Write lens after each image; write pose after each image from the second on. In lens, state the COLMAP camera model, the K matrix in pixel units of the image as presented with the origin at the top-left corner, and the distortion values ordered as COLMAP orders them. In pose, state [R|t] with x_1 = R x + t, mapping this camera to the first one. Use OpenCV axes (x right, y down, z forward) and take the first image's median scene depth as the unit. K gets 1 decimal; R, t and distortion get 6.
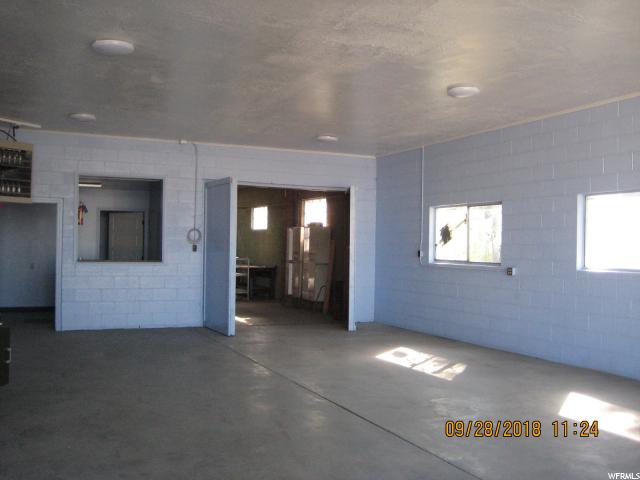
lens RADIAL K [[678.0, 0, 323.1], [0, 678.0, 252.4], [0, 0, 1]] dist [-0.156947, 0.242789]
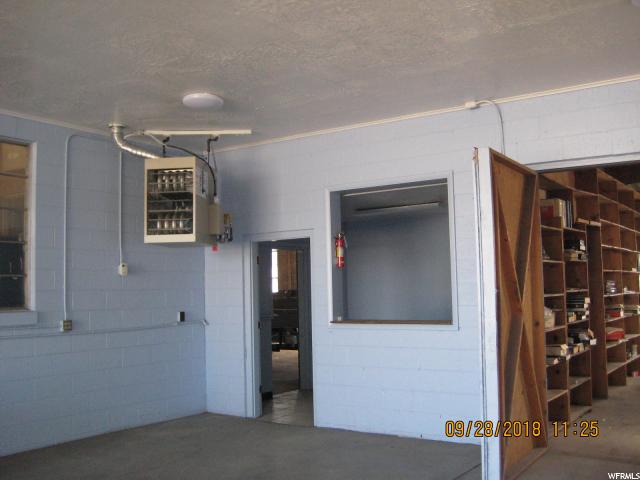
lens RADIAL K [[678.0, 0, 323.1], [0, 678.0, 252.4], [0, 0, 1]] dist [-0.156947, 0.242789]
pose [[0.524651, -0.077128, -0.847816, 0.181029], [0.025625, 0.996867, -0.074830, -0.005652], [0.850932, 0.017535, 0.524984, 0.602508]]
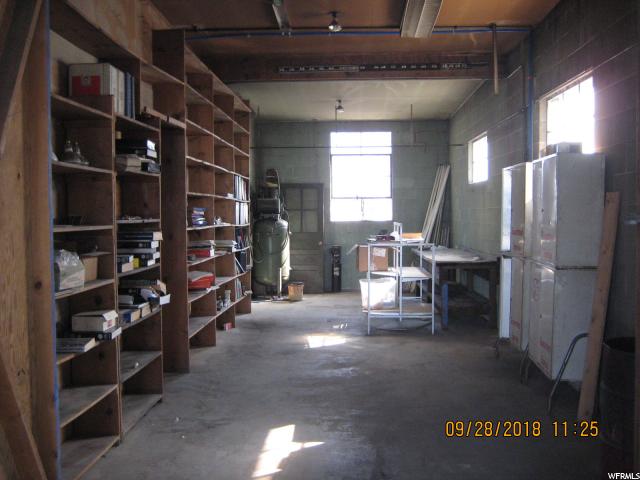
lens RADIAL K [[678.0, 0, 323.1], [0, 678.0, 252.4], [0, 0, 1]] dist [-0.156947, 0.242789]
pose [[0.900260, 0.004691, -0.435327, 0.034898], [0.015090, 0.999005, 0.041971, -0.006941], [0.435091, -0.044354, 0.899293, 0.837479]]
